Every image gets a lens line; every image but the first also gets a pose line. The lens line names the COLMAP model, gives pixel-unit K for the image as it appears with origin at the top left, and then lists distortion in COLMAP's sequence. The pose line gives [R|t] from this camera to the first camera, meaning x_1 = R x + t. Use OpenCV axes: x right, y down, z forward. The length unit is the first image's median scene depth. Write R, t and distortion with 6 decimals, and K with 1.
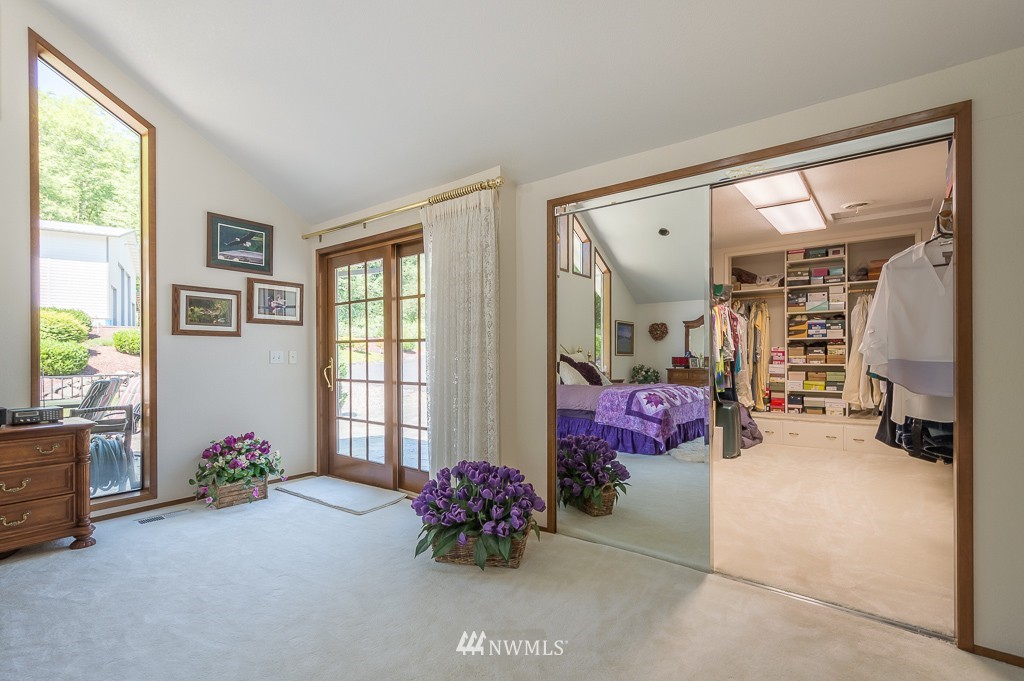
lens RADIAL K [[476.3, 0, 515.1], [0, 476.3, 352.6], [0, 0, 1]] dist [0.000289, 0.000341]
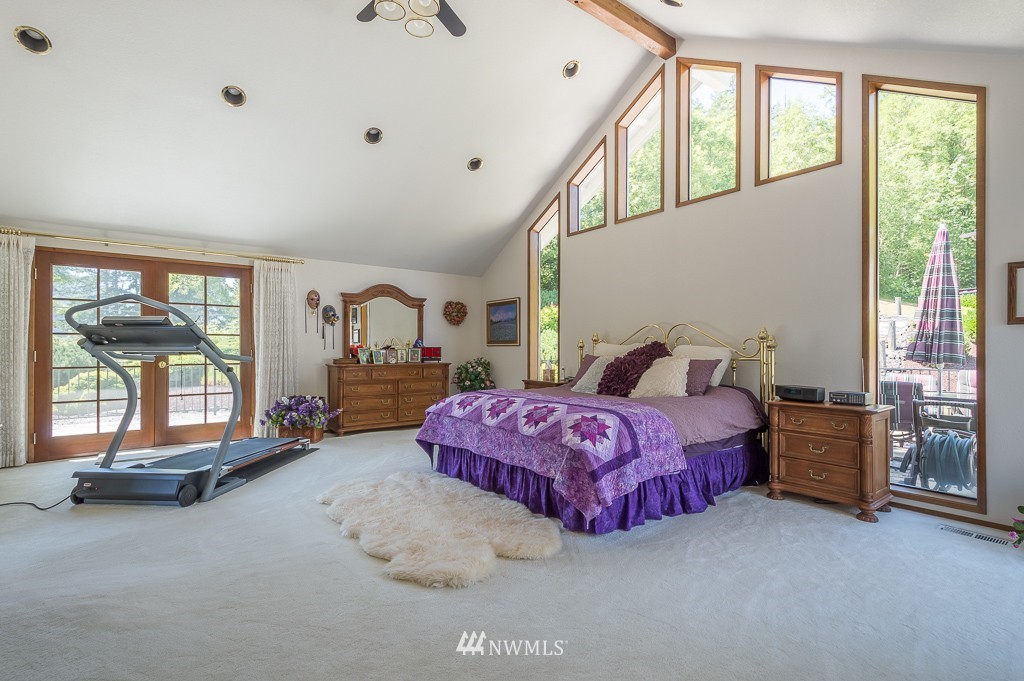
lens RADIAL K [[476.3, 0, 515.1], [0, 476.3, 352.6], [0, 0, 1]] dist [0.000289, 0.000341]
pose [[-0.256532, 0.011853, -0.966463, 0.396756], [-0.001668, 0.999918, 0.012706, 0.002157], [0.966534, 0.004871, -0.256491, 0.514683]]
